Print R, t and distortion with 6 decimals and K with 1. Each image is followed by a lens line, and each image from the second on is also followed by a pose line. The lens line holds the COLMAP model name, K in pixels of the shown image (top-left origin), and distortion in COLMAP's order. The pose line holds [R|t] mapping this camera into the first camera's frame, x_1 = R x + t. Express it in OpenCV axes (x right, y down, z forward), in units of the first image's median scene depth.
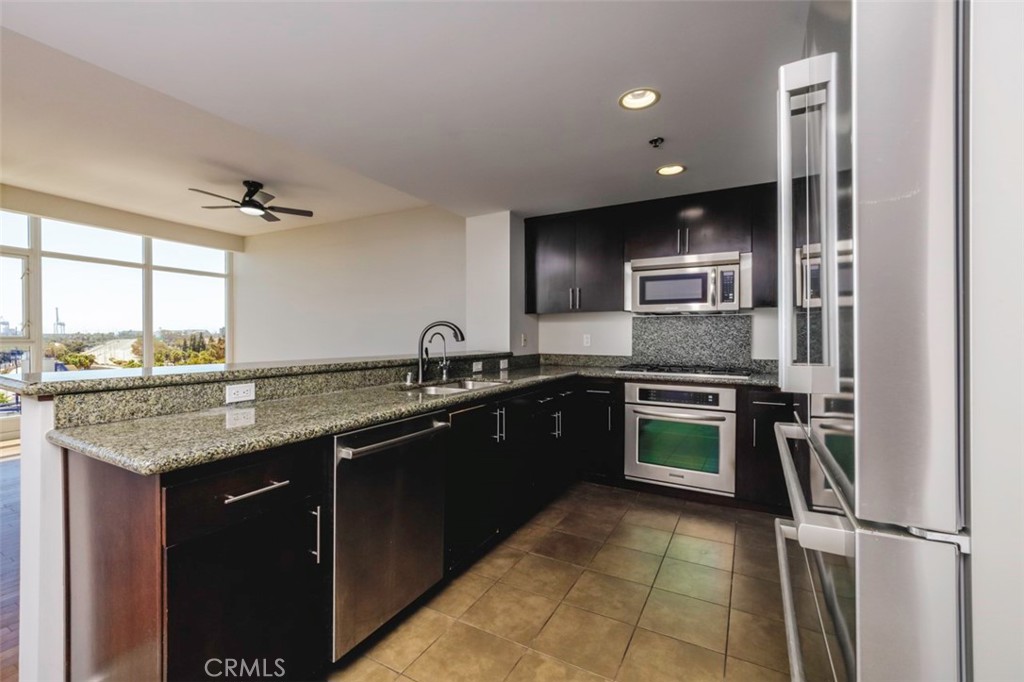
lens RADIAL K [[431.9, 0, 505.9], [0, 431.9, 337.4], [0, 0, 1]] dist [0.000299, 0.000422]
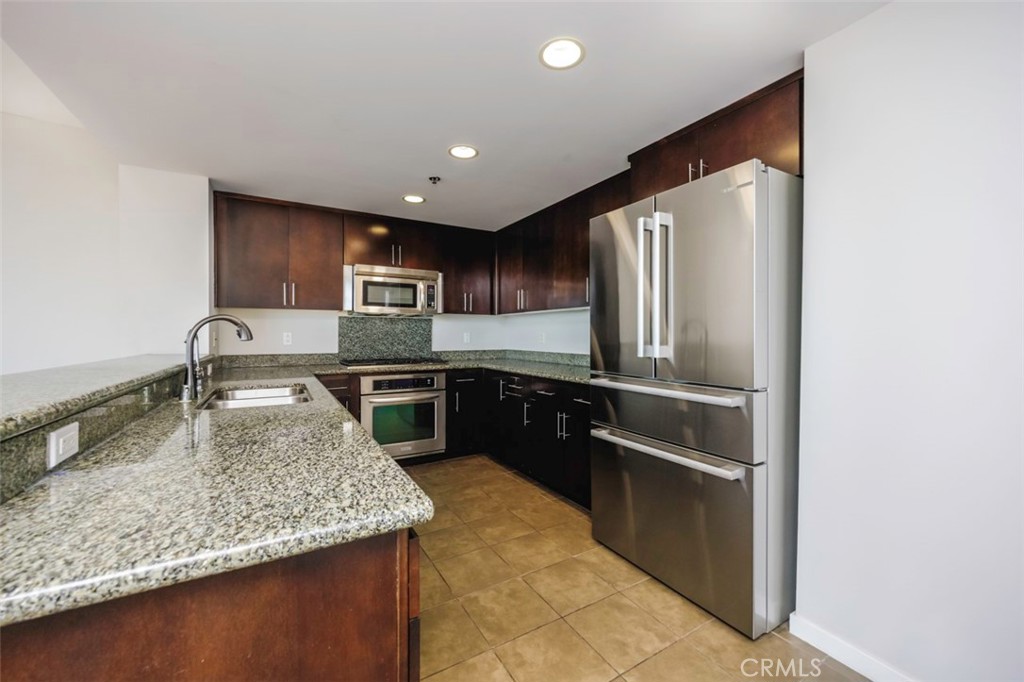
lens RADIAL K [[404.8, 0, 508.2], [0, 404.8, 337.5], [0, 0, 1]] dist [-0.000224, -0.002074]
pose [[0.503402, -0.008599, 0.864010, -0.404150], [0.005374, 0.999962, 0.006822, 0.000856], [-0.864036, 0.001209, 0.503429, 0.159894]]
